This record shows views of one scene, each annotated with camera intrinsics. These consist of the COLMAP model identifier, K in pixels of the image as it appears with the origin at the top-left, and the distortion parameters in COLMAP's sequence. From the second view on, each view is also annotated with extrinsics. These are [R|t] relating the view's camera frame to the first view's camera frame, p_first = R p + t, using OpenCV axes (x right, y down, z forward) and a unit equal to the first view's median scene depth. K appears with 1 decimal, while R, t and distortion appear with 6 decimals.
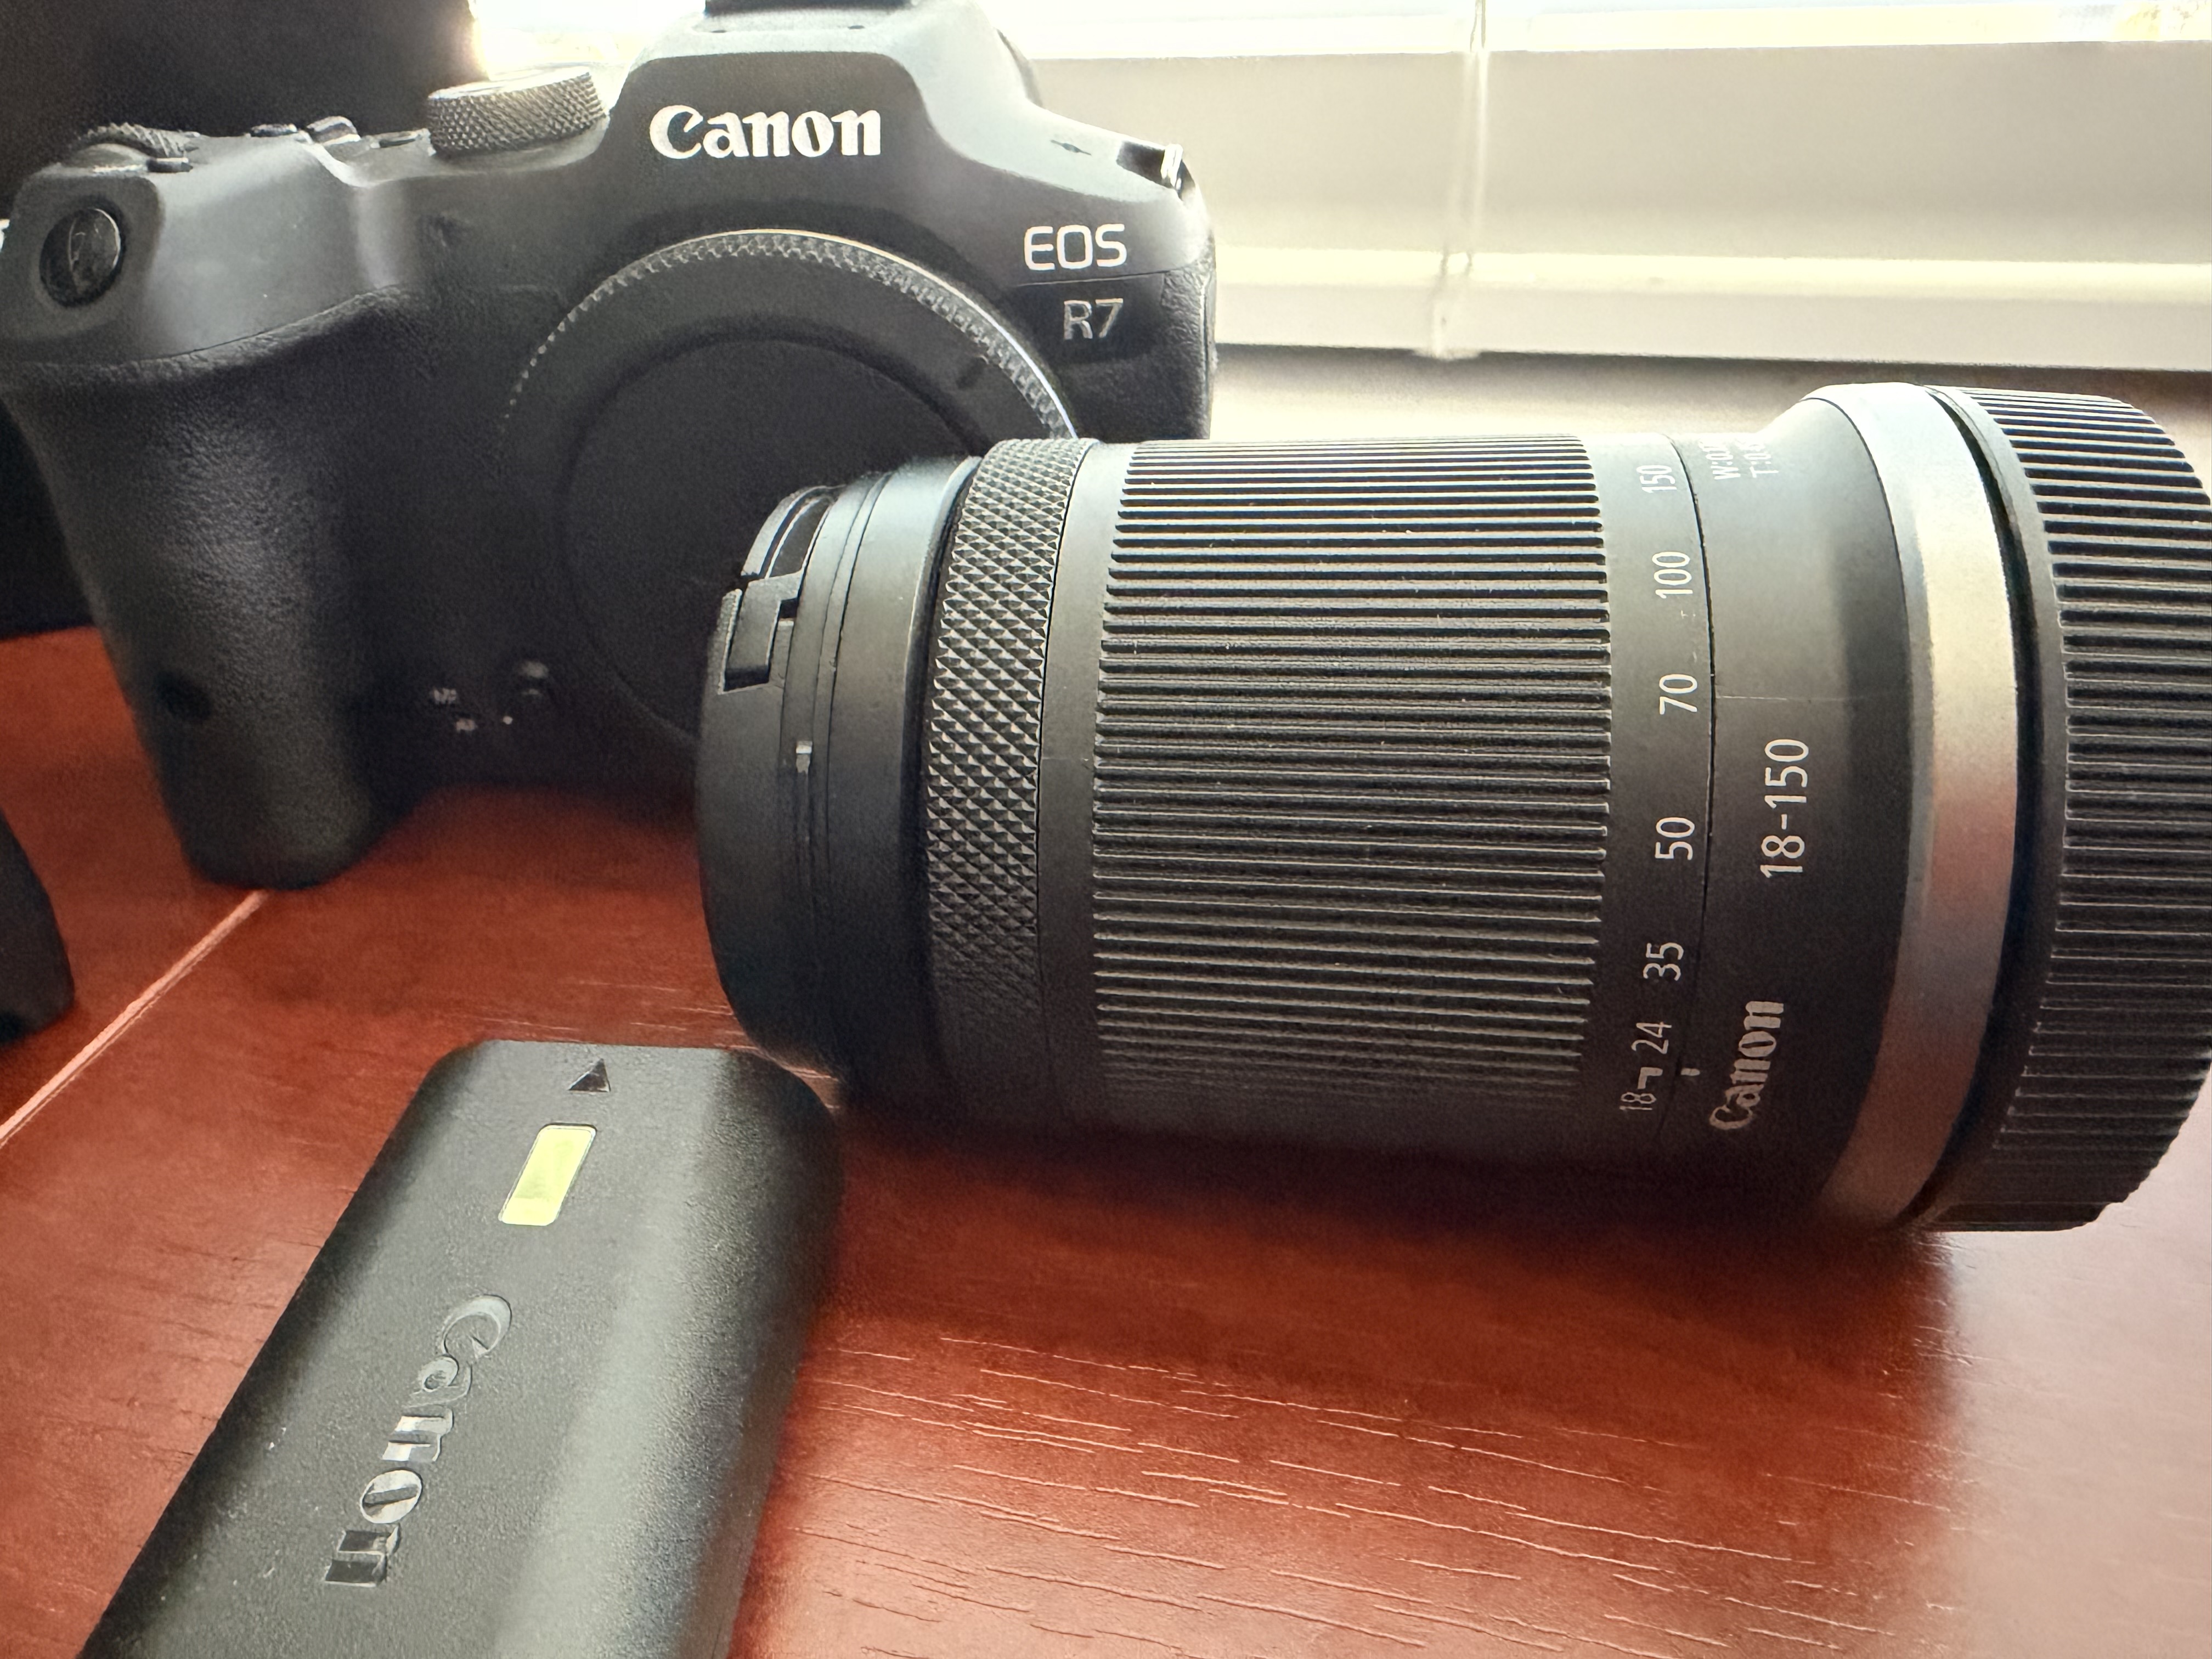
lens RADIAL K [[1547.6, 0, 1045.0], [0, 1547.6, 831.1], [0, 0, 1]] dist [0.010737, 0.007375]
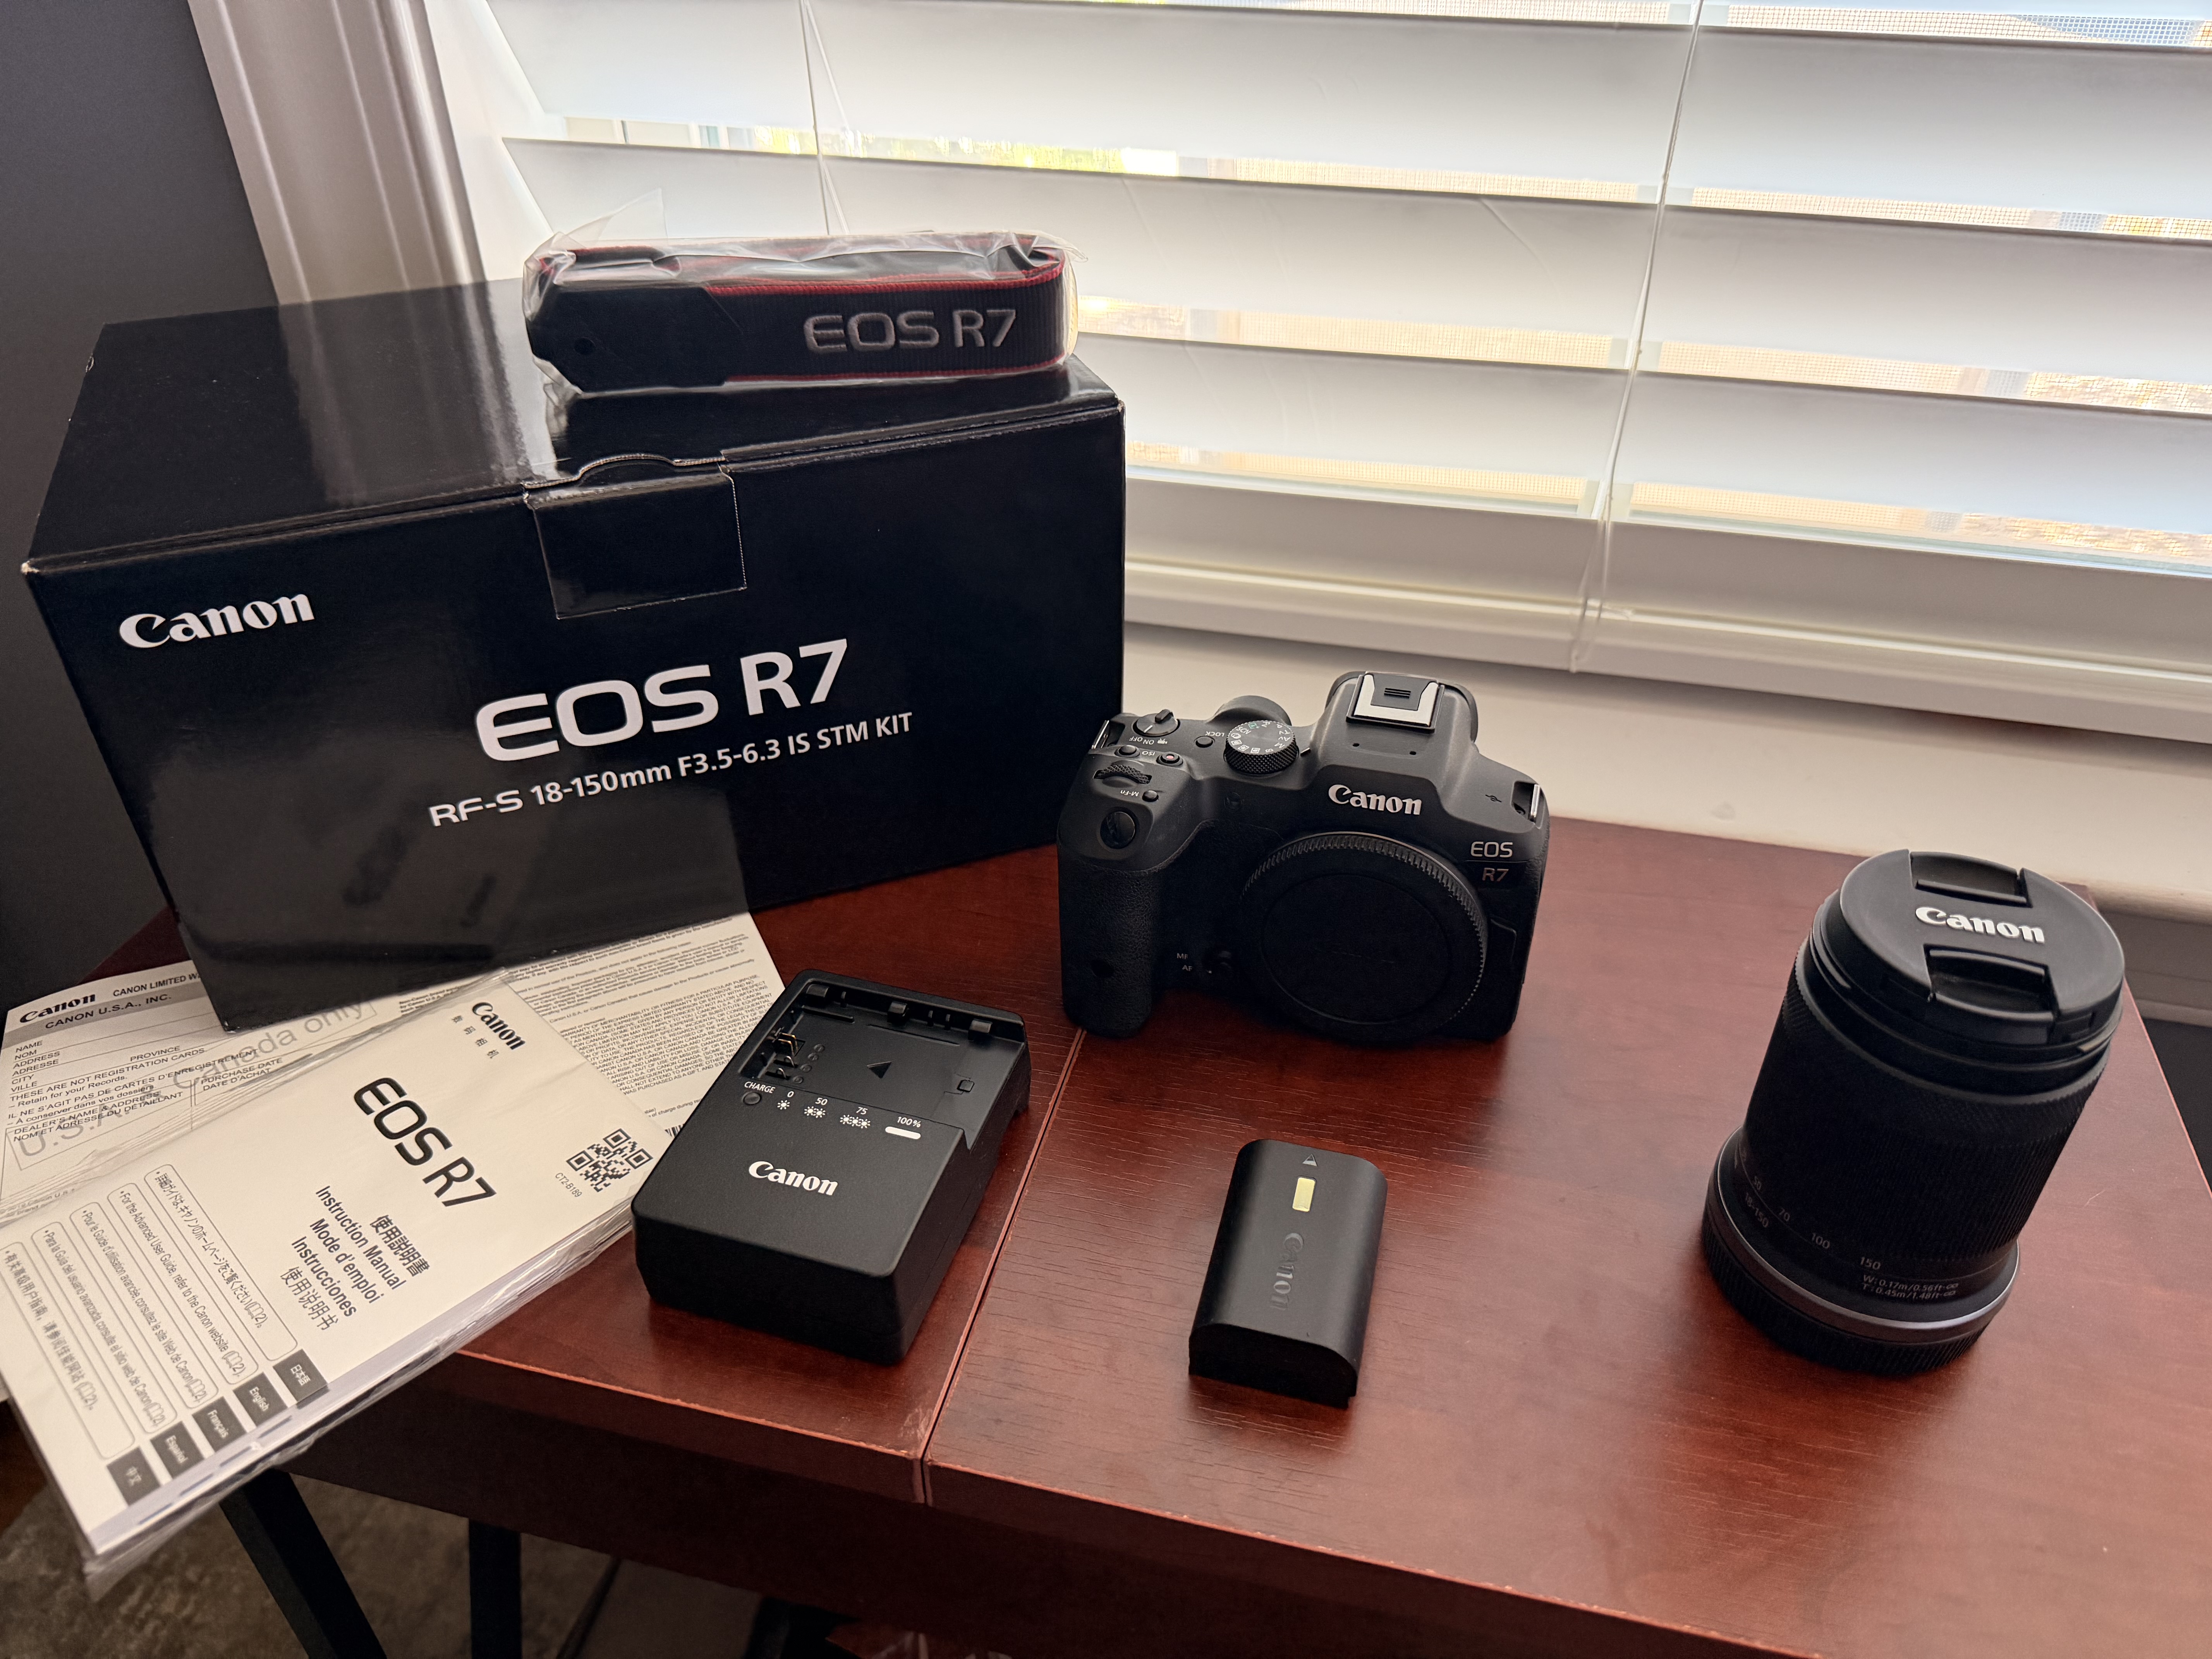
lens RADIAL K [[1547.6, 0, 1092.6], [0, 1547.6, 823.2], [0, 0, 1]] dist [0.010737, 0.007375]
pose [[0.980116, 0.113985, -0.162417, -0.211986], [-0.109228, 0.993292, 0.037955, -0.445084], [0.165653, -0.019460, 0.985992, -1.587513]]
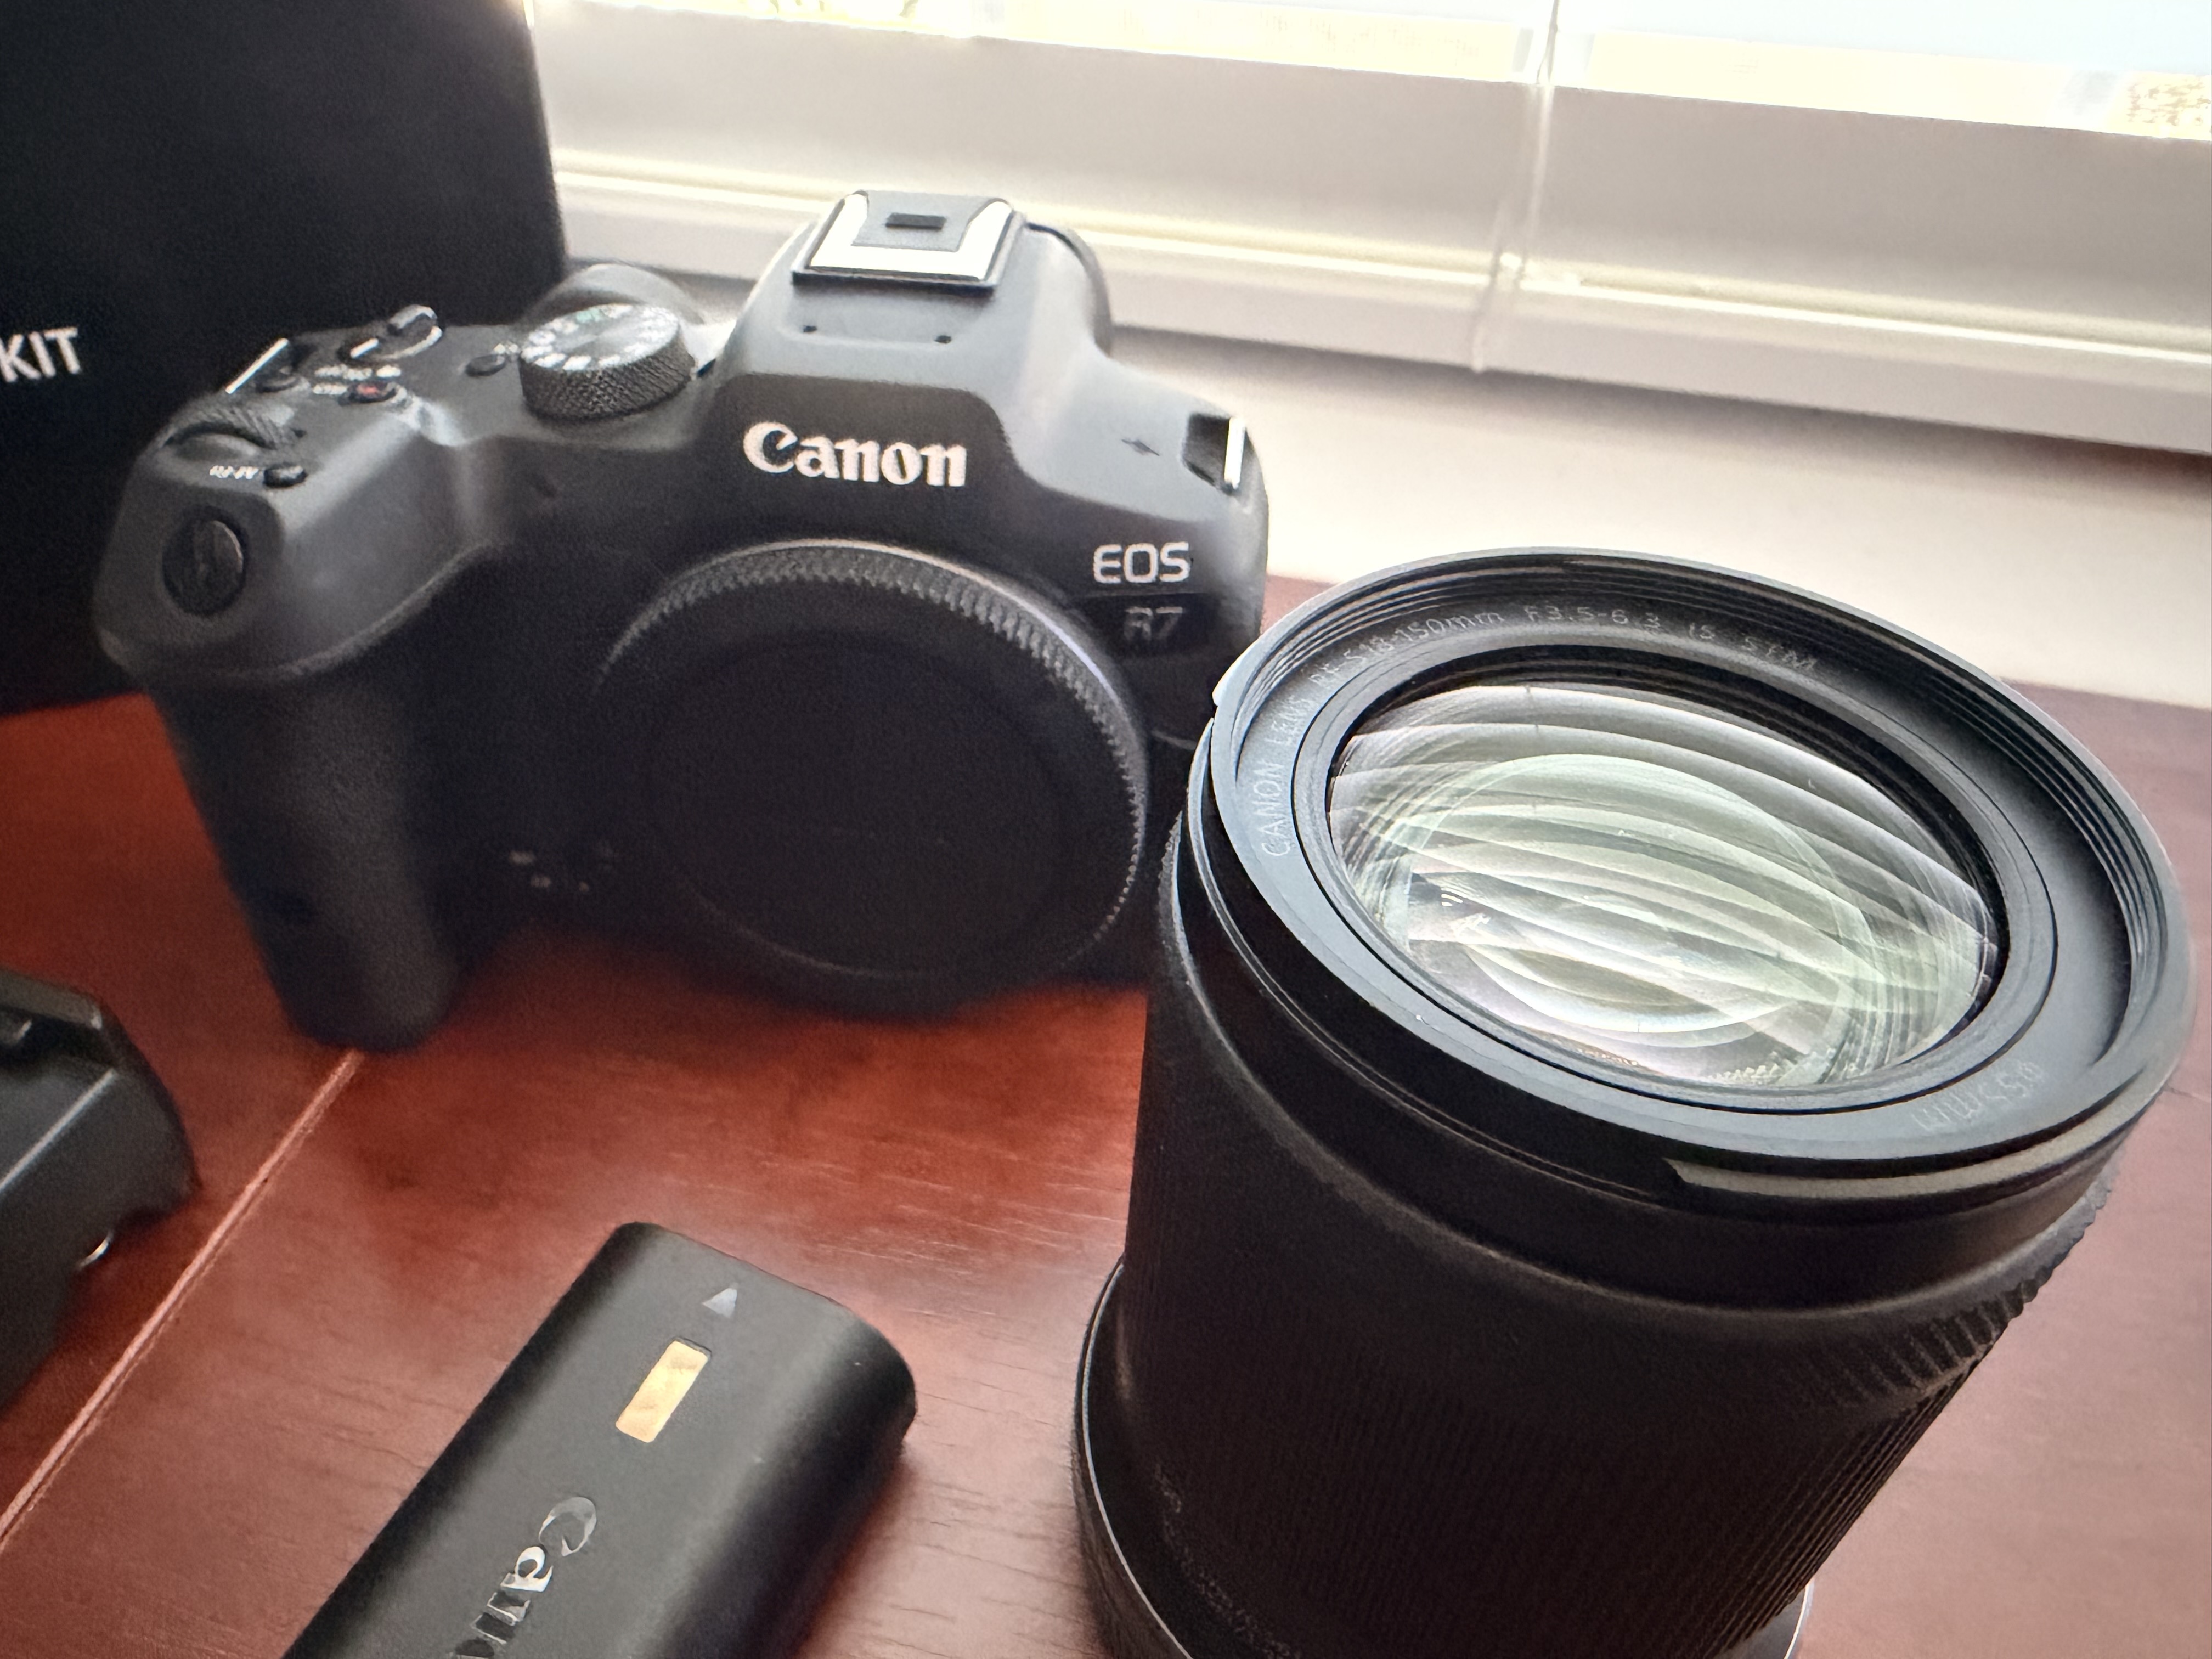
lens RADIAL K [[1547.6, 0, 1086.6], [0, 1547.6, 827.1], [0, 0, 1]] dist [0.010737, 0.007375]
pose [[0.998503, 0.046579, 0.028667, -0.040344], [-0.049870, 0.990584, 0.127503, -0.332136], [-0.022458, -0.128742, 0.991424, -0.078603]]
